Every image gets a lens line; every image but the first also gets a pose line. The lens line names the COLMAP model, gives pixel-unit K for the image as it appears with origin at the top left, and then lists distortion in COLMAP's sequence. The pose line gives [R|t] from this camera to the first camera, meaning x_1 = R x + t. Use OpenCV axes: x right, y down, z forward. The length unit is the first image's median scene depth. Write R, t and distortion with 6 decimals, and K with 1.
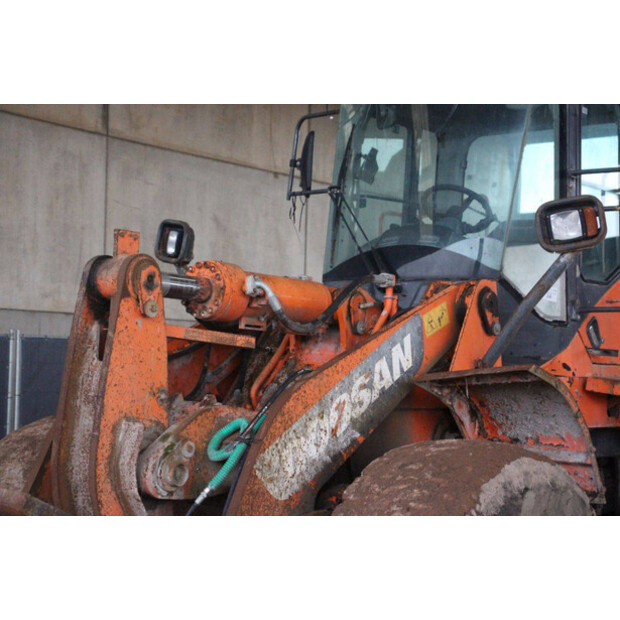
lens RADIAL K [[1336.5, 0, 310.0], [0, 1336.5, 310.0], [0, 0, 1]] dist [0.329234, 0.167697]
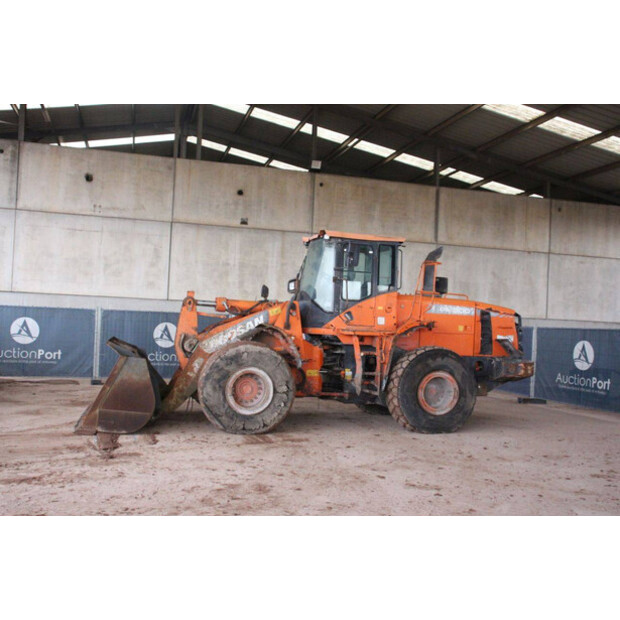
lens RADIAL K [[659.9, 0, 310.0], [0, 659.9, 310.0], [0, 0, 1]] dist [-0.115412, 0.272949]
pose [[0.783686, -0.007212, -0.621116, 1.326771], [0.003174, 0.999966, -0.007606, 0.017454], [0.621150, 0.003989, 0.783682, -0.382919]]
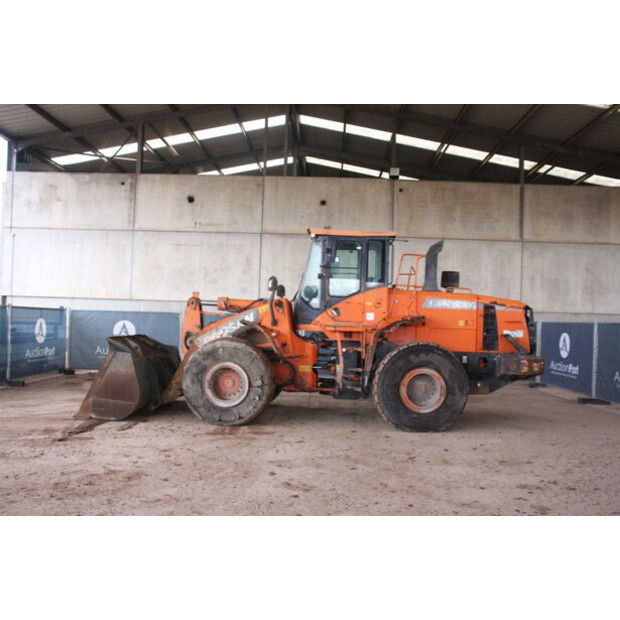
lens RADIAL K [[592.9, 0, 310.0], [0, 592.9, 310.0], [0, 0, 1]] dist [-0.136147, 0.193135]
pose [[0.567547, -0.026718, -0.822908, 1.605827], [0.018548, 0.999635, -0.019664, 0.046361], [0.823132, -0.004103, 0.567835, 0.132843]]
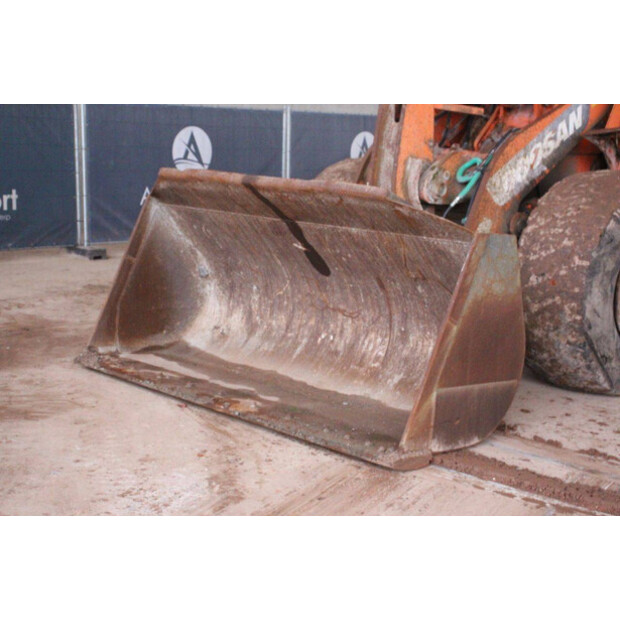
lens RADIAL K [[1017.9, 0, 310.8], [0, 1017.9, 320.3], [0, 0, 1]] dist [0.014458, 0.932619]
pose [[0.989876, 0.030252, -0.138676, -0.065461], [0.000654, 0.976040, 0.217589, 0.000584], [0.141936, -0.215477, 0.966139, -0.282620]]
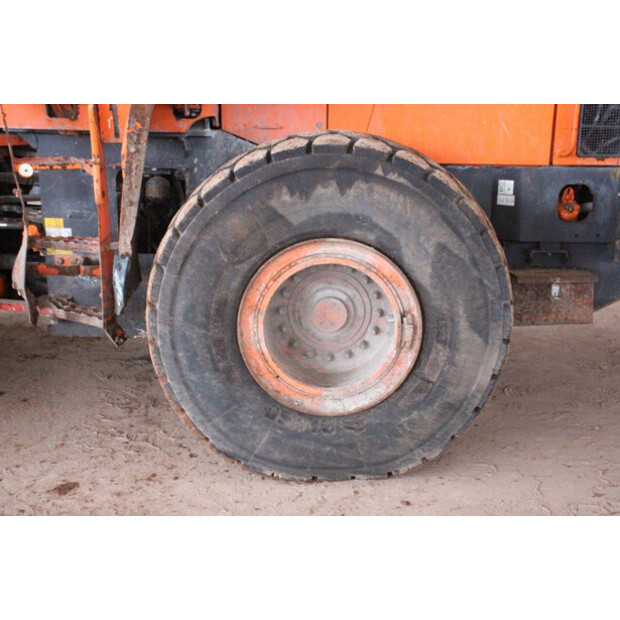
lens RADIAL K [[857.4, 0, 310.0], [0, 857.4, 310.0], [0, 0, 1]] dist [0.136769, 0.008242]
pose [[0.578071, 0.180039, -0.795877, 0.922907], [0.041184, 0.967675, 0.248815, 0.077541], [0.814947, -0.176611, 0.551970, 0.953050]]
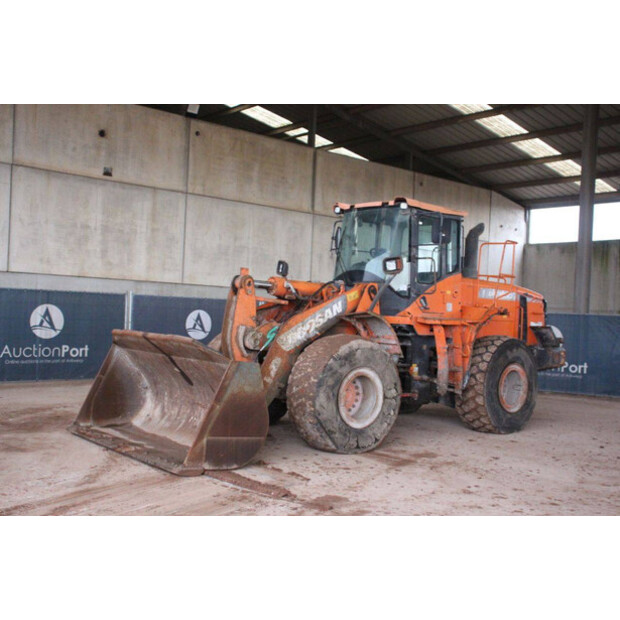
lens RADIAL K [[732.7, 0, 310.0], [0, 732.7, 310.0], [0, 0, 1]] dist [-0.015467, 0.051000]
pose [[0.974683, 0.014547, -0.223119, 0.370866], [-0.008235, 0.999540, 0.029193, -0.008981], [0.223441, -0.026617, 0.974354, -0.620866]]
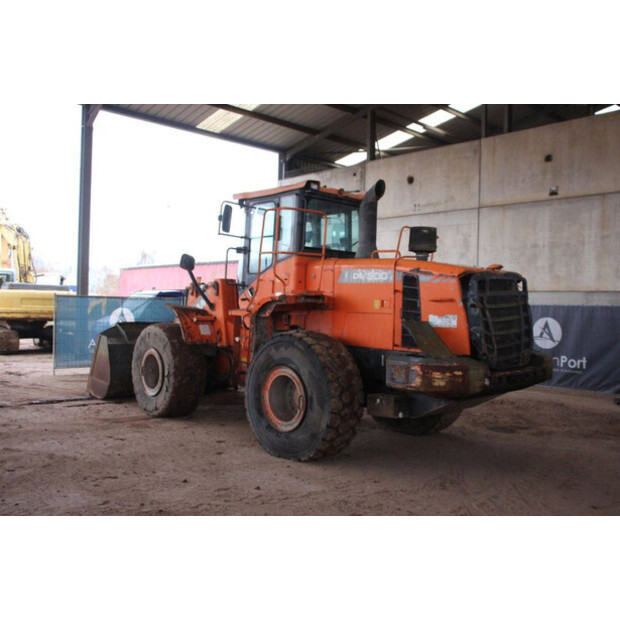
lens RADIAL K [[592.9, 0, 310.0], [0, 592.9, 310.0], [0, 0, 1]] dist [-0.136147, 0.193135]
pose [[-0.182452, -0.026766, -0.982850, 1.572785], [0.010230, 0.999524, -0.029120, 0.101129], [0.983162, -0.015368, -0.182091, 1.547524]]
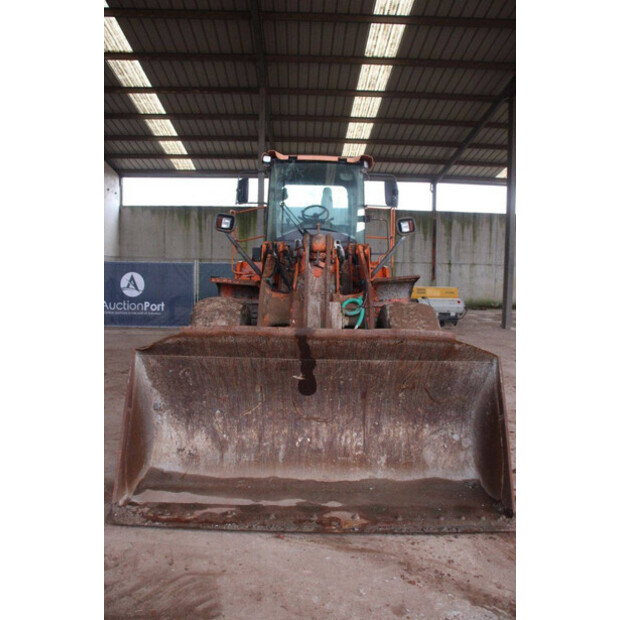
lens RADIAL K [[521.5, 0, 308.6], [0, 521.5, 300.6], [0, 0, 1]] dist [-0.201901, 0.249979]
pose [[0.800675, -0.050360, 0.596979, -0.635503], [-0.016869, 0.994170, 0.106492, -0.018025], [-0.598862, -0.095336, 0.795158, 0.225079]]
